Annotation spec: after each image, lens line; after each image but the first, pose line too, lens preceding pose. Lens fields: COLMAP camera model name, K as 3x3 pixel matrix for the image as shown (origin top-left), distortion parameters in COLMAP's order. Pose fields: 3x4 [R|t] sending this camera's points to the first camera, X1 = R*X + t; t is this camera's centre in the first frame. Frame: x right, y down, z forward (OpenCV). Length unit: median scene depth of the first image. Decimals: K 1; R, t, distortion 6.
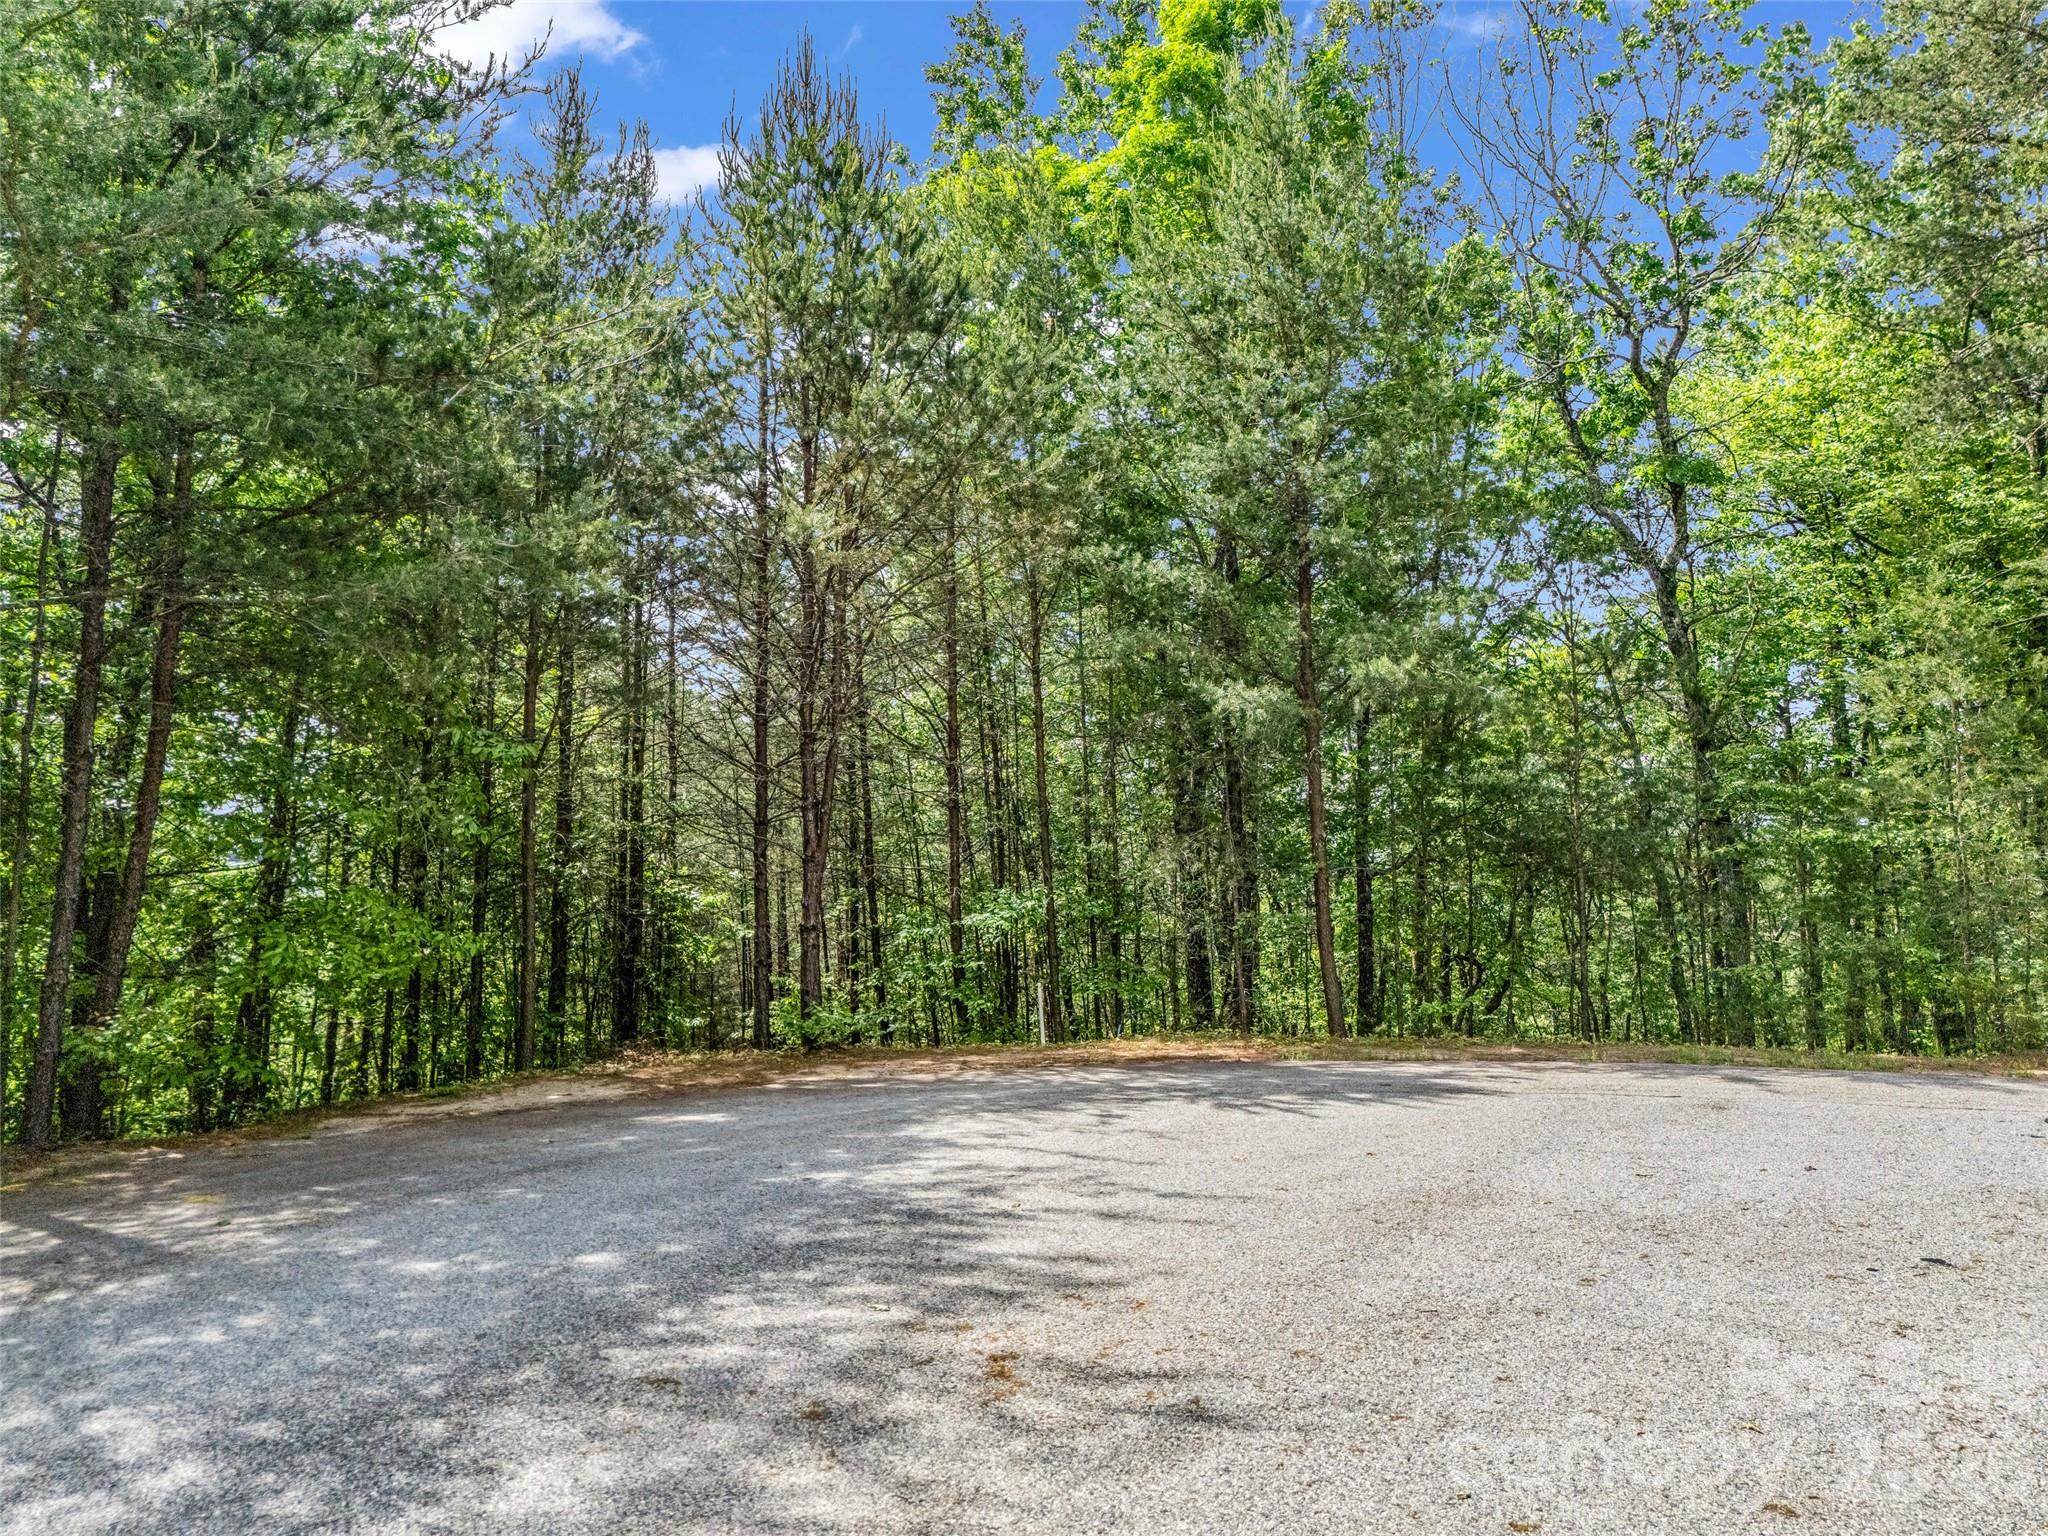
lens RADIAL K [[1515.2, 0, 1025.7], [0, 1515.2, 769.1], [0, 0, 1]] dist [0.074562, -0.065214]
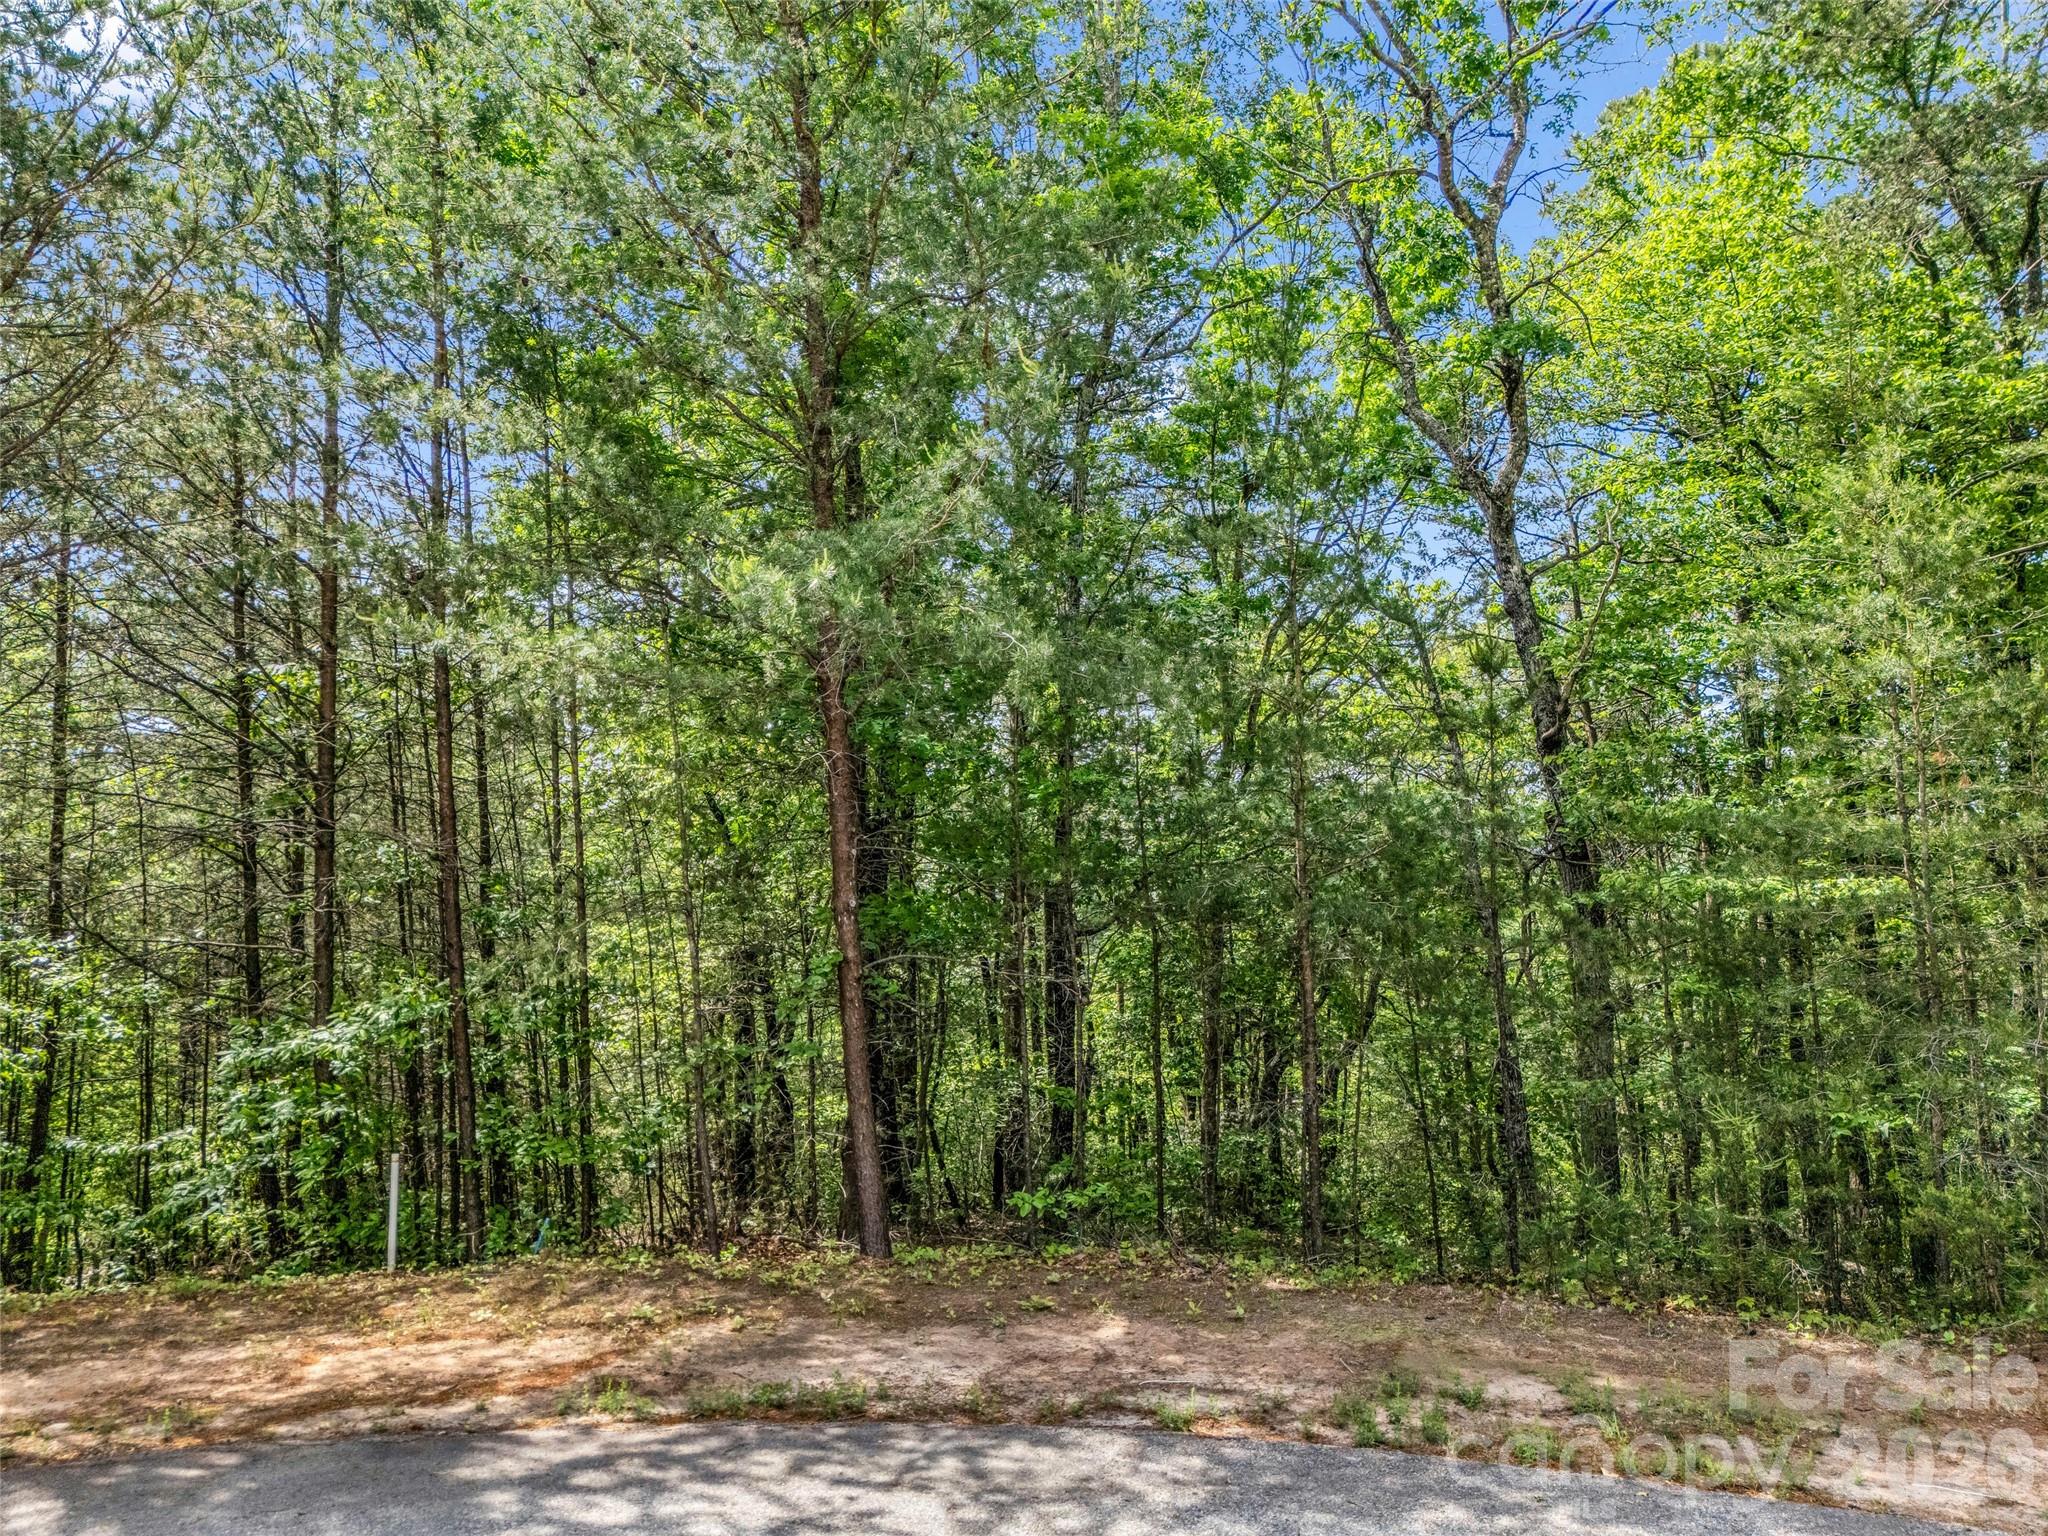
lens RADIAL K [[1515.2, 0, 1022.9], [0, 1515.2, 769.8], [0, 0, 1]] dist [0.074562, -0.065214]
pose [[0.999392, 0.006155, 0.034326, 0.184896], [-0.005797, 0.999928, -0.010513, 0.004062], [-0.034388, 0.010308, 0.999355, 0.325055]]
